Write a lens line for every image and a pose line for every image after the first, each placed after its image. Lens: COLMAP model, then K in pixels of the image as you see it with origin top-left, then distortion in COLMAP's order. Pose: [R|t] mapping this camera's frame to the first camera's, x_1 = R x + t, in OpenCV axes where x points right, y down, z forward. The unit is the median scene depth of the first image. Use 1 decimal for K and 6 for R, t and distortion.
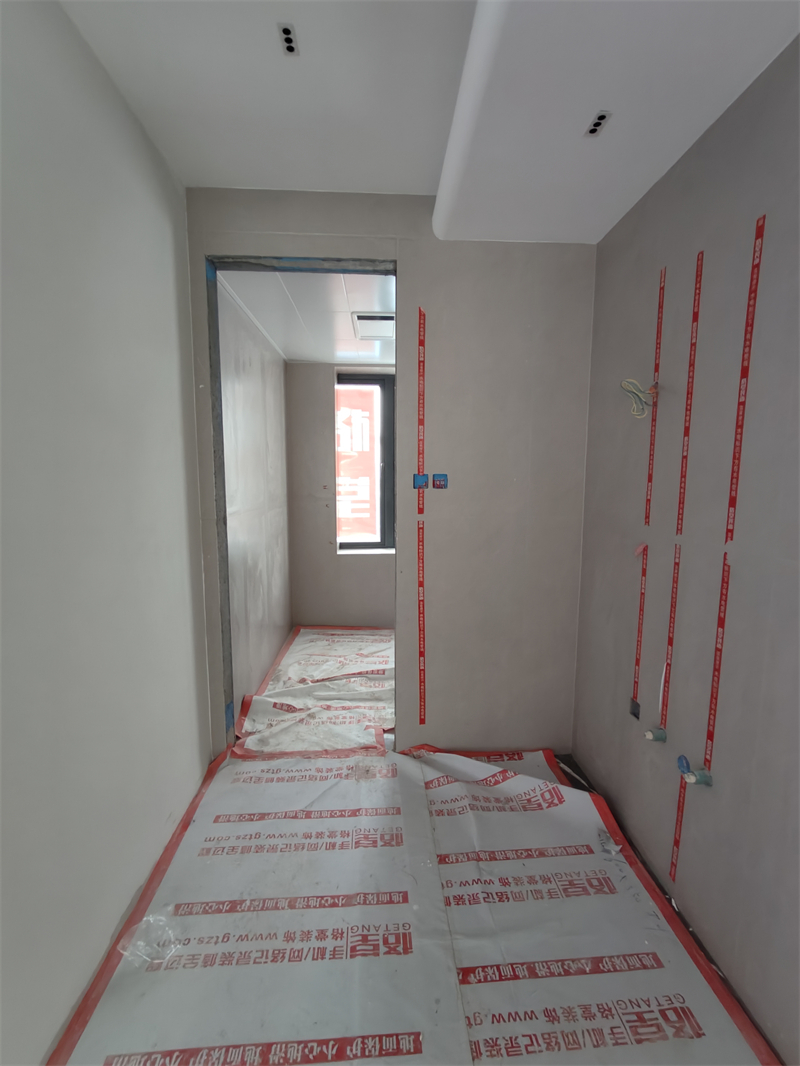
lens RADIAL K [[489.0, 0, 405.6], [0, 489.0, 535.0], [0, 0, 1]] dist [-0.002065, 0.001007]
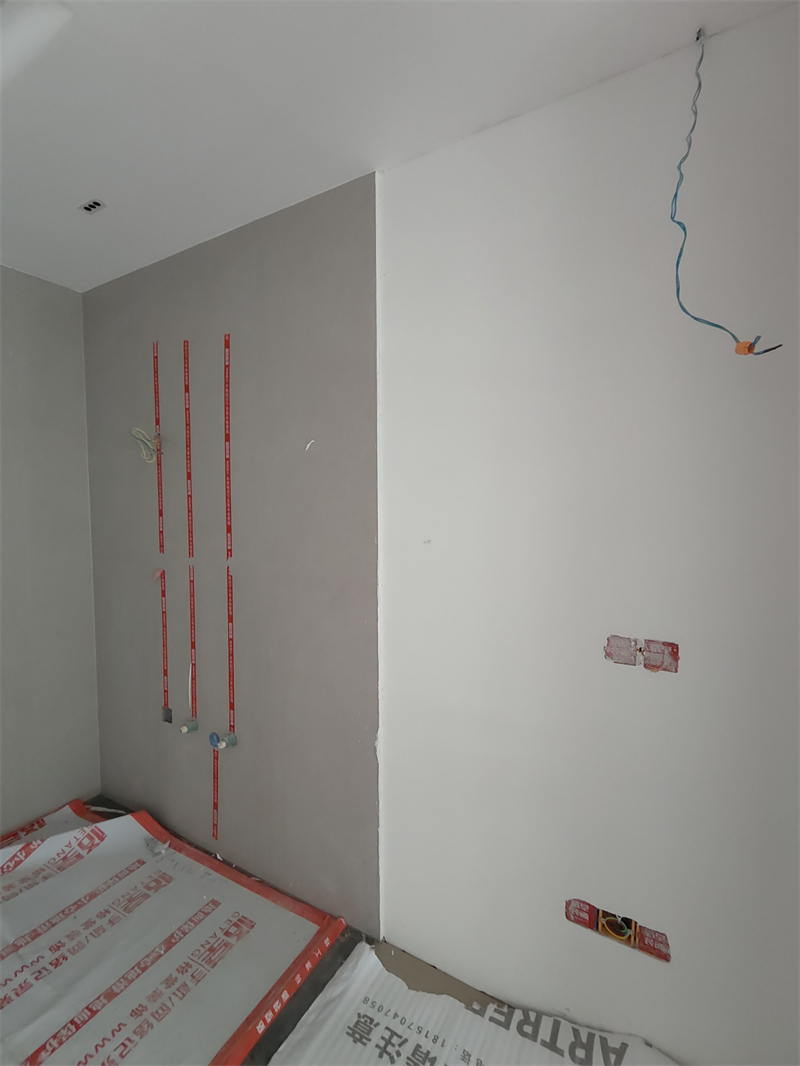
lens RADIAL K [[489.0, 0, 405.6], [0, 489.0, 535.0], [0, 0, 1]] dist [-0.002065, 0.001007]
pose [[0.547338, -0.052826, 0.835243, -0.173408], [0.109759, 0.993917, -0.009064, 0.012682], [-0.829683, 0.096637, 0.549806, -0.140459]]
